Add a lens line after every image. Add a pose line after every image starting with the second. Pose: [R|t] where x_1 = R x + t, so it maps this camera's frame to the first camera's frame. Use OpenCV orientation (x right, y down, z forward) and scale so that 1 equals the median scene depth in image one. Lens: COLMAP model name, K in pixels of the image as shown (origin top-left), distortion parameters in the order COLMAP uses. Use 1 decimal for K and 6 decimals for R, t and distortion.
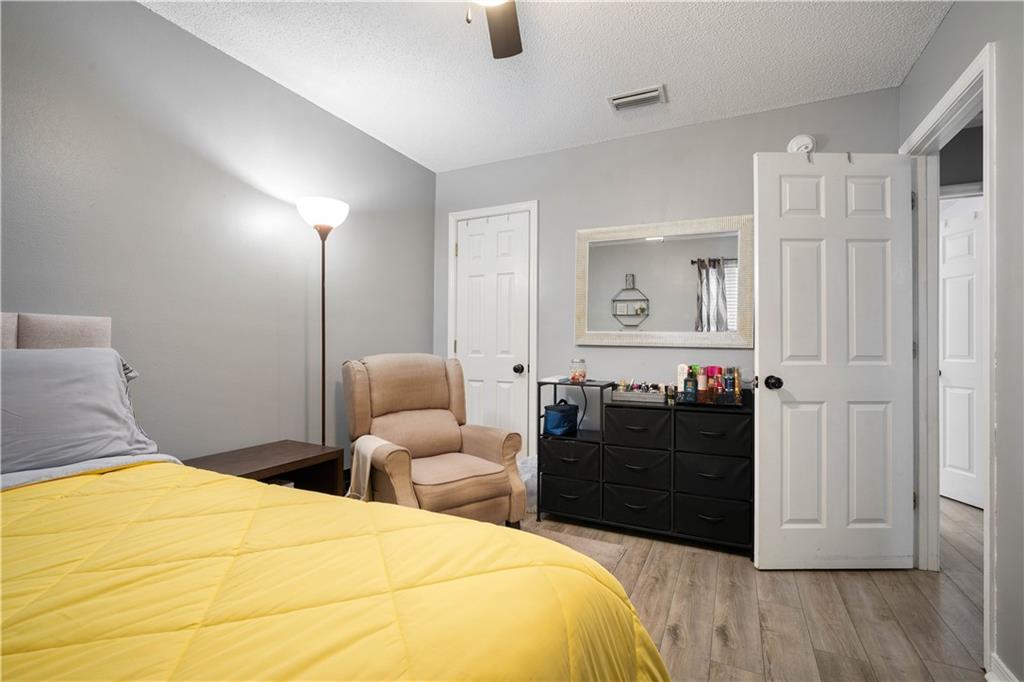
lens RADIAL K [[450.2, 0, 516.0], [0, 450.2, 340.5], [0, 0, 1]] dist [-0.009564, 0.000525]
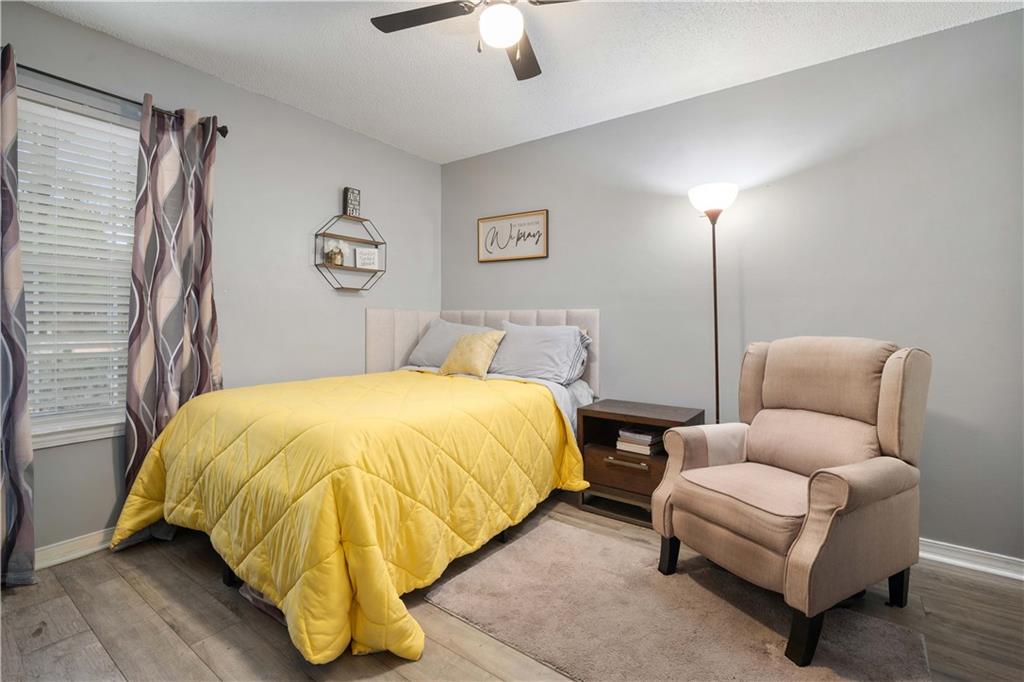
lens RADIAL K [[450.2, 0, 516.0], [0, 450.2, 340.5], [0, 0, 1]] dist [-0.009564, 0.000525]
pose [[-0.166179, 0.026618, -0.985736, 0.678046], [0.001628, 0.999642, 0.026719, 0.018183], [0.986094, 0.002836, -0.166162, 0.737852]]
